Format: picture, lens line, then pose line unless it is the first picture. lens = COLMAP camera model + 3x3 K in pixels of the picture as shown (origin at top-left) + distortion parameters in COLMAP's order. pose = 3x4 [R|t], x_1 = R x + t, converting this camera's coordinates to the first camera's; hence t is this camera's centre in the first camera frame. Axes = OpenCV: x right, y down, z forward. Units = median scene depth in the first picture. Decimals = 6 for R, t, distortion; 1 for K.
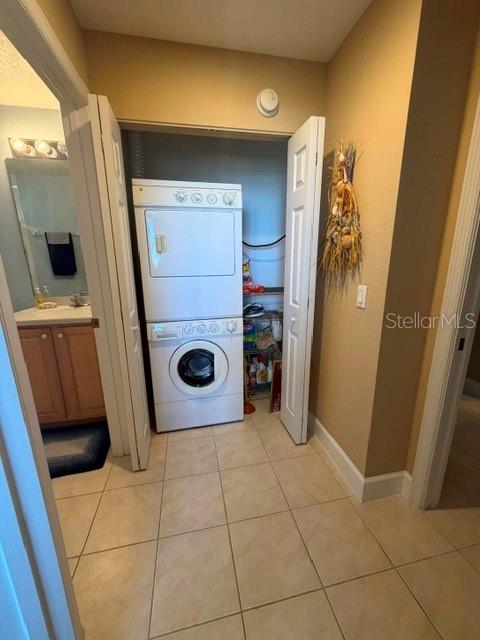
lens RADIAL K [[264.2, 0, 241.3], [0, 264.2, 319.3], [0, 0, 1]] dist [0.000421, -0.000211]
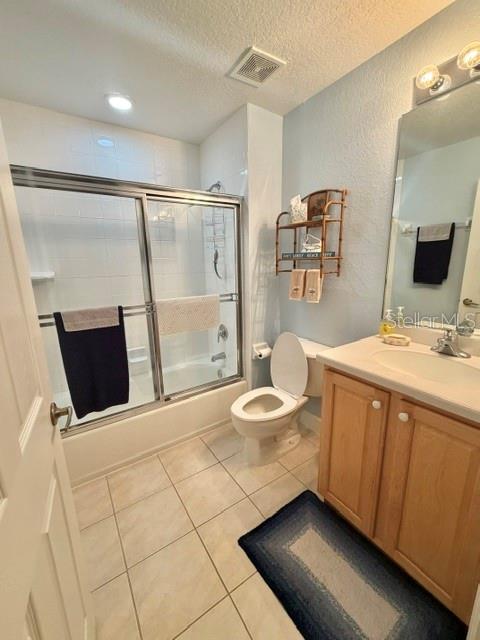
lens RADIAL K [[264.2, 0, 241.3], [0, 264.2, 319.3], [0, 0, 1]] dist [0.000421, -0.000211]
pose [[0.394513, 0.209129, -0.894776, -0.314930], [-0.202702, 0.969576, 0.137239, -0.106268], [0.896254, 0.127231, 0.424901, 0.384155]]
